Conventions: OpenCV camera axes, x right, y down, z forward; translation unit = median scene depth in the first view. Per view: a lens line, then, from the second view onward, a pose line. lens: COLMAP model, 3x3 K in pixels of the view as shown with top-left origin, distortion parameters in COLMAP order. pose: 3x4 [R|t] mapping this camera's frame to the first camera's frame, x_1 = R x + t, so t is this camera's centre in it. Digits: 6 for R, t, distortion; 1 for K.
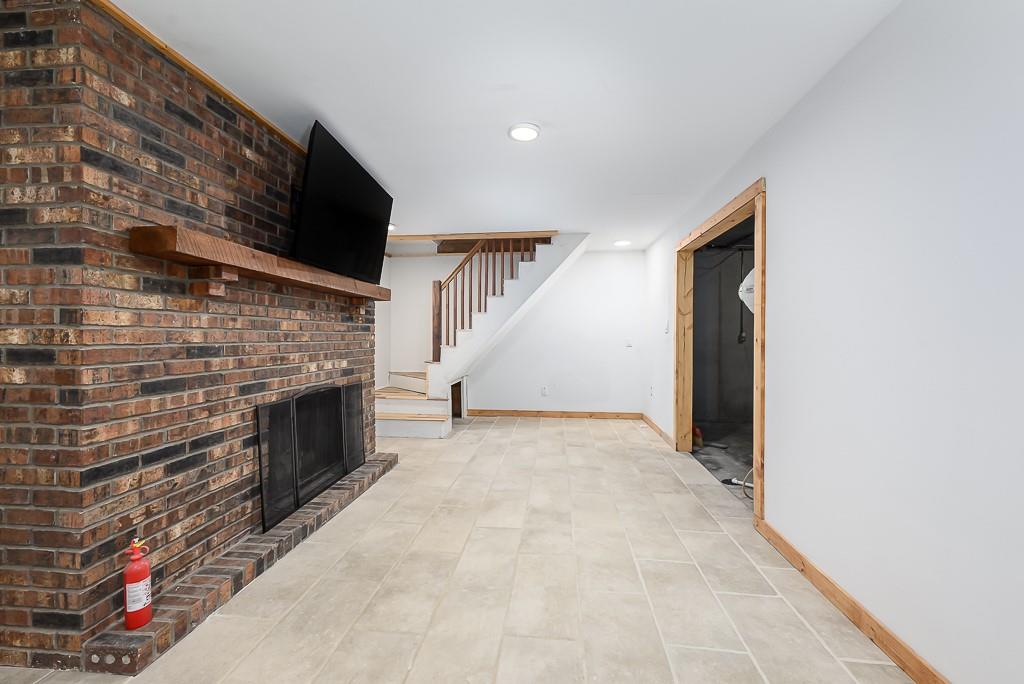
lens RADIAL K [[405.7, 0, 514.9], [0, 405.7, 344.4], [0, 0, 1]] dist [0.000855, 0.000331]
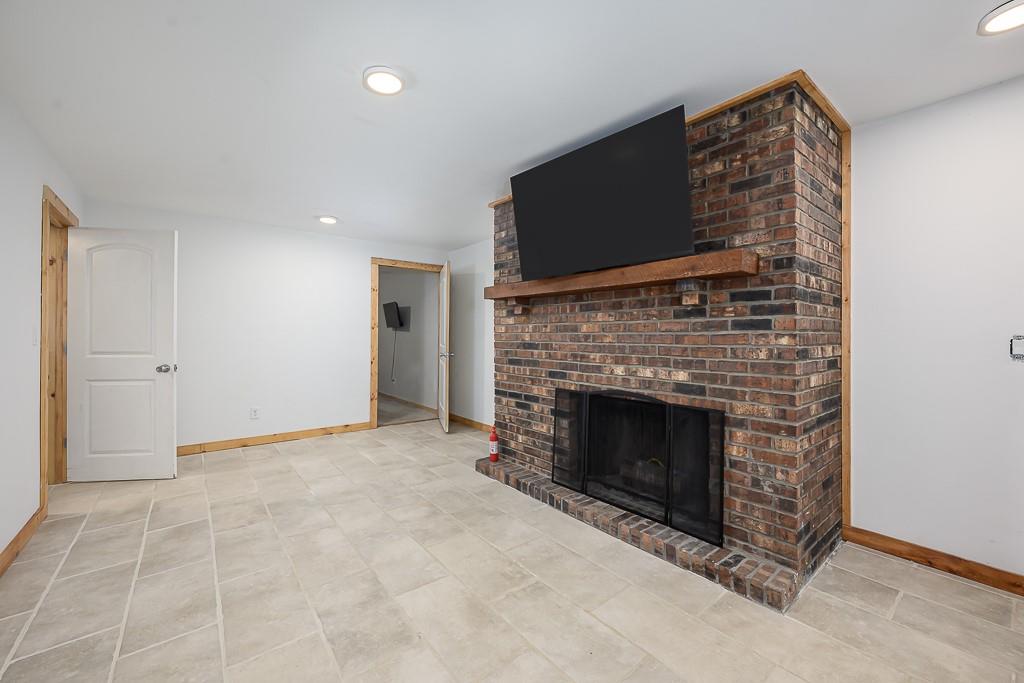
lens RADIAL K [[405.7, 0, 515.4], [0, 405.7, 335.8], [0, 0, 1]] dist [0.000855, 0.000331]
pose [[-0.711468, -0.001287, -0.702717, 0.437546], [-0.015566, 0.999782, 0.013928, -0.042926], [0.702546, 0.020847, -0.711333, 1.926632]]
